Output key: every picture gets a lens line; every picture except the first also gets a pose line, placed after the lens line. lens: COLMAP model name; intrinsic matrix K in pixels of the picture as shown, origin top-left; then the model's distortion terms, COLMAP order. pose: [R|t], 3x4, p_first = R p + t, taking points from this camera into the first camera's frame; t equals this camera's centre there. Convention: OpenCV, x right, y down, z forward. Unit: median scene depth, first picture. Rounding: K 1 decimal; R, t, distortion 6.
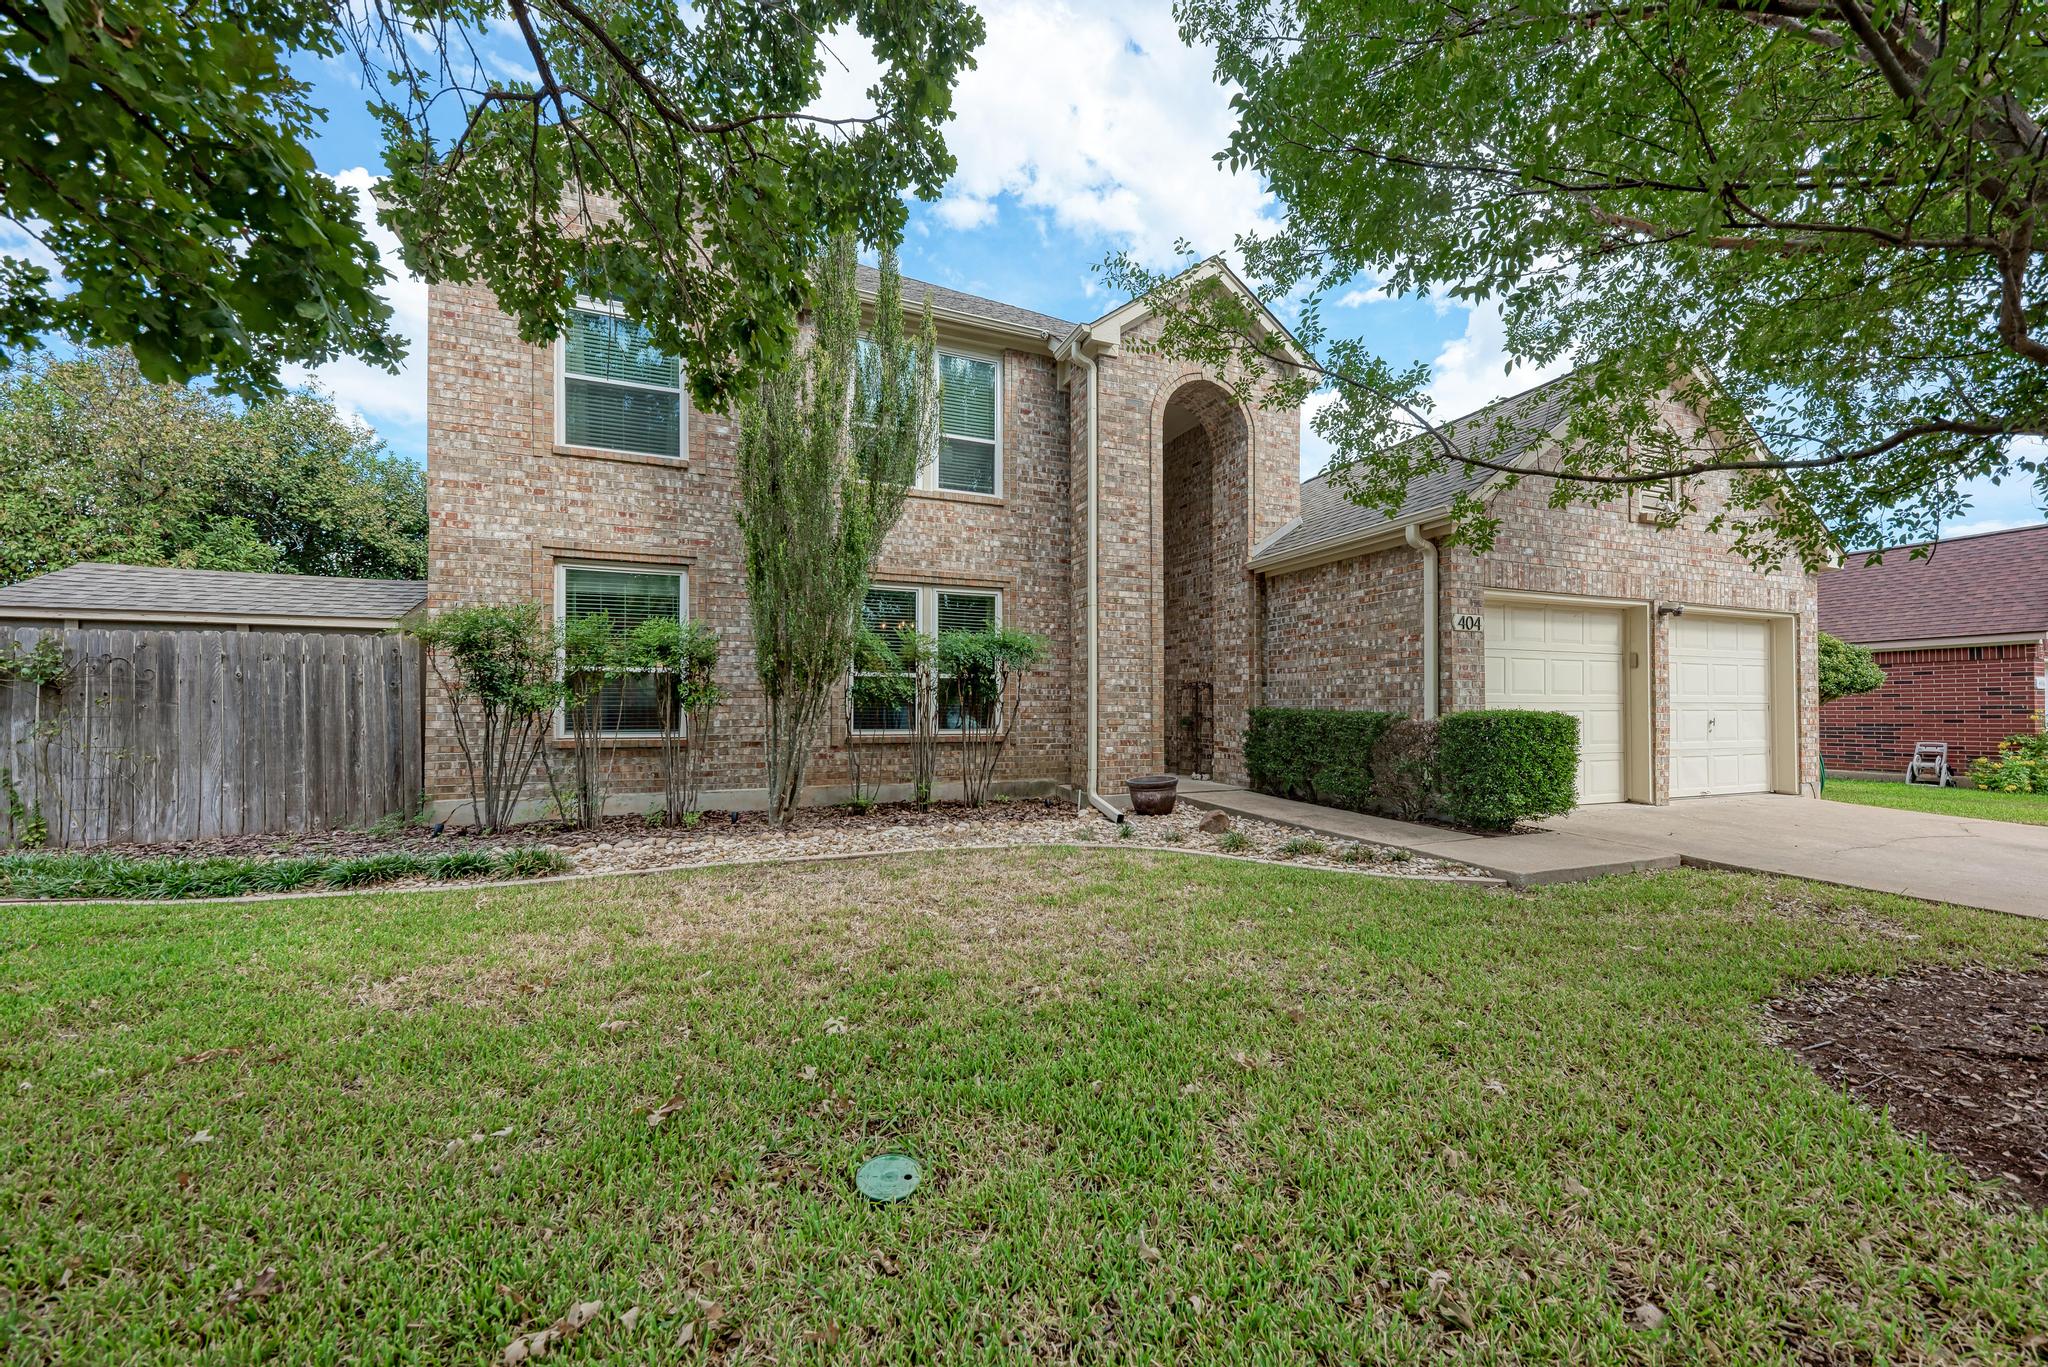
lens RADIAL K [[662.0, 0, 1022.8], [0, 662.0, 646.8], [0, 0, 1]] dist [0.004761, -0.000033]
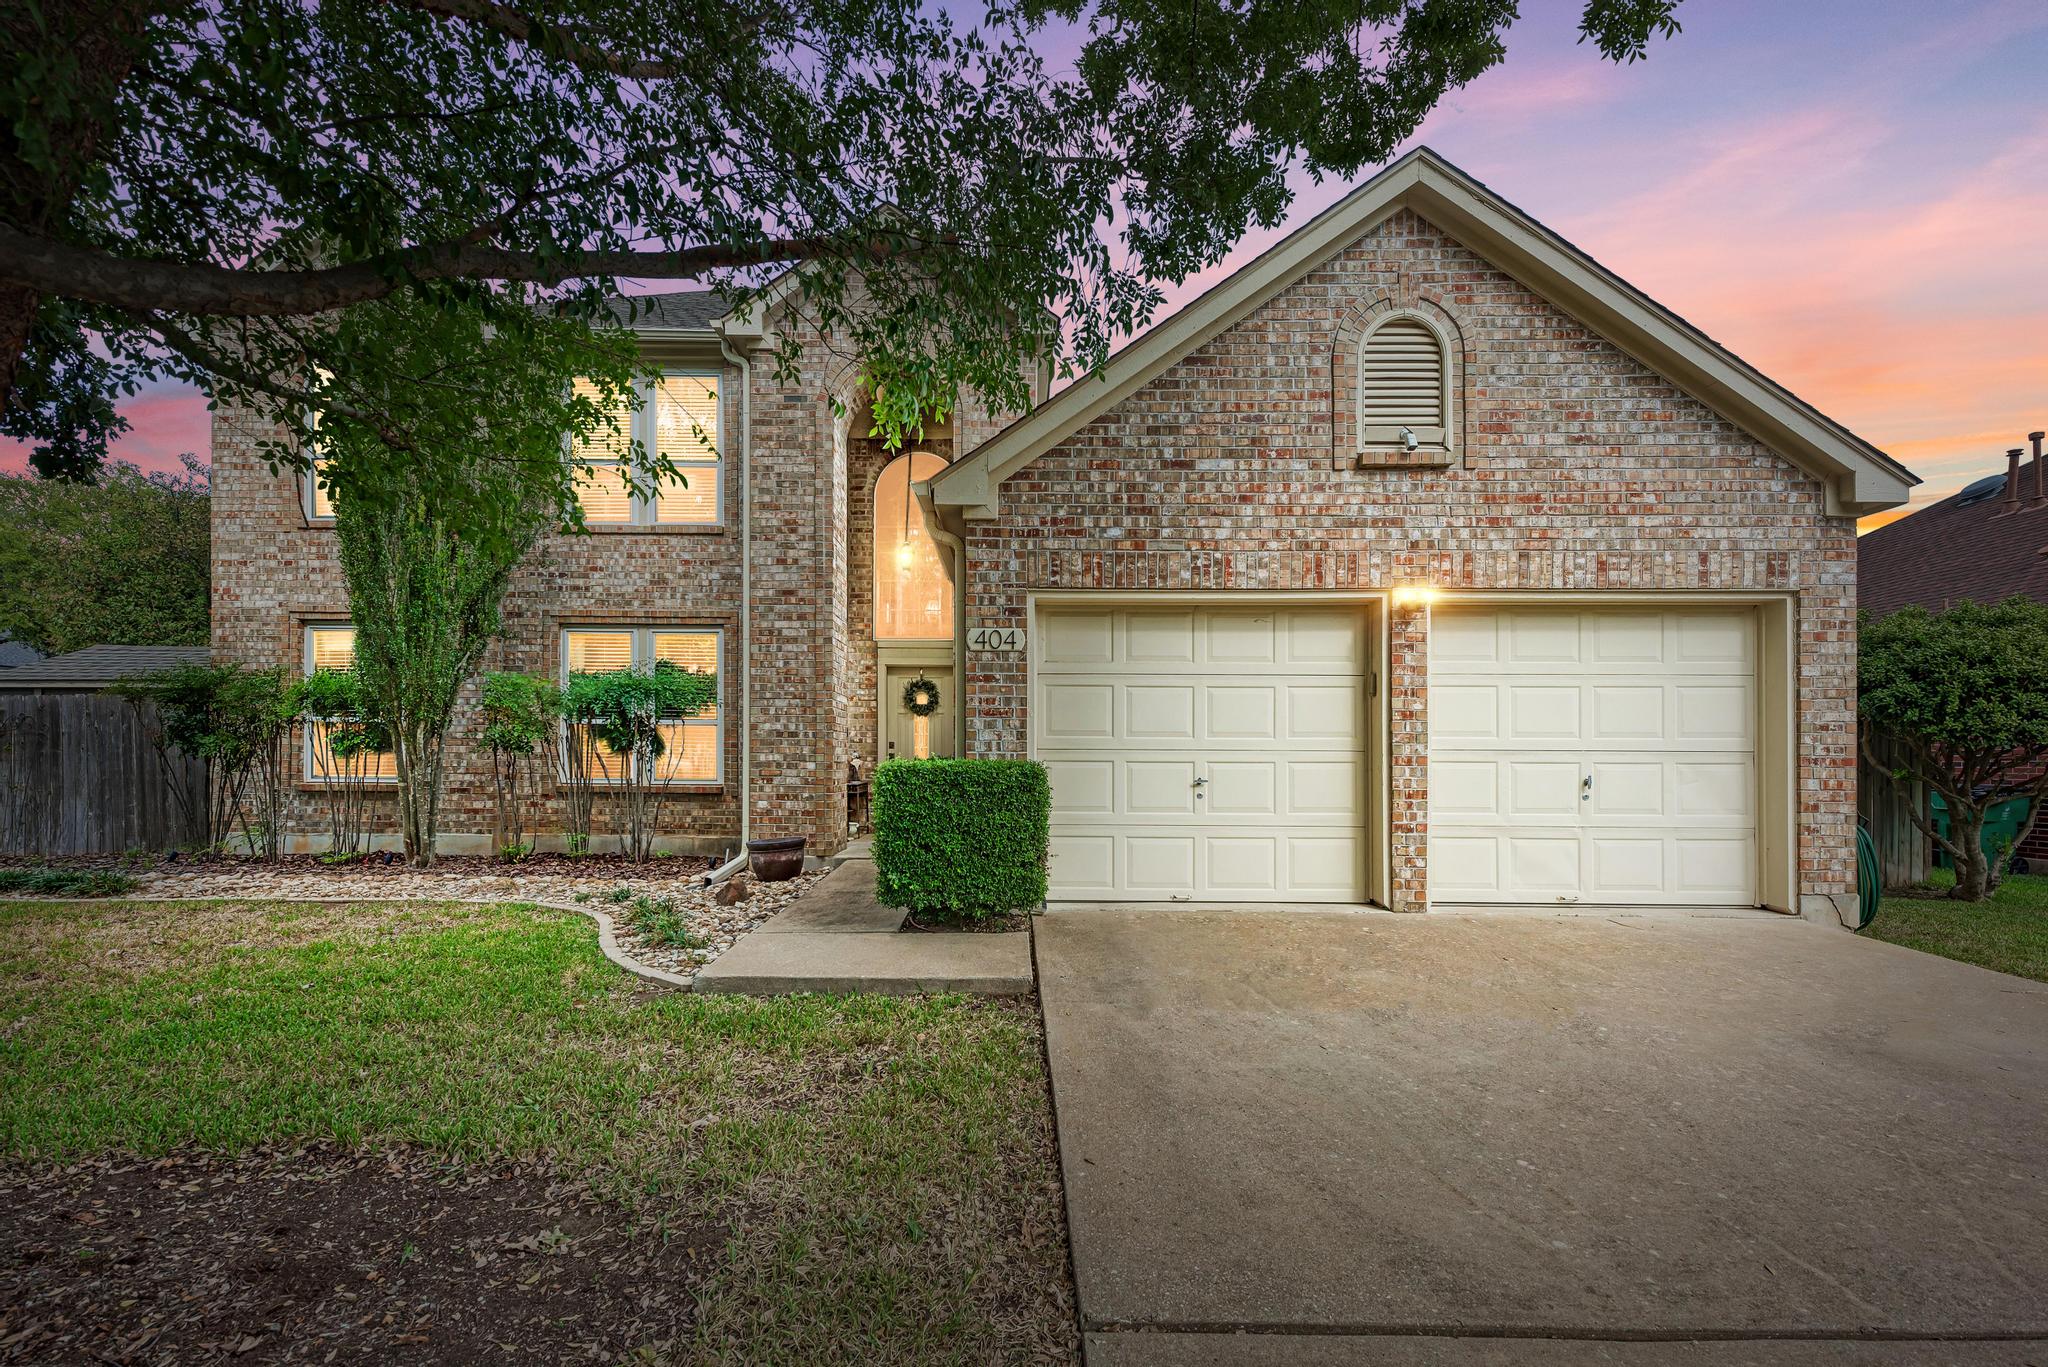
lens RADIAL K [[746.9, 0, 1024.2], [0, 746.9, 696.9], [0, 0, 1]] dist [0.011724, -0.006207]
pose [[0.942111, -0.023628, -0.334468, 0.836904], [0.026735, 0.999632, 0.004690, 0.020253], [0.334234, -0.013361, 0.942395, 0.203656]]
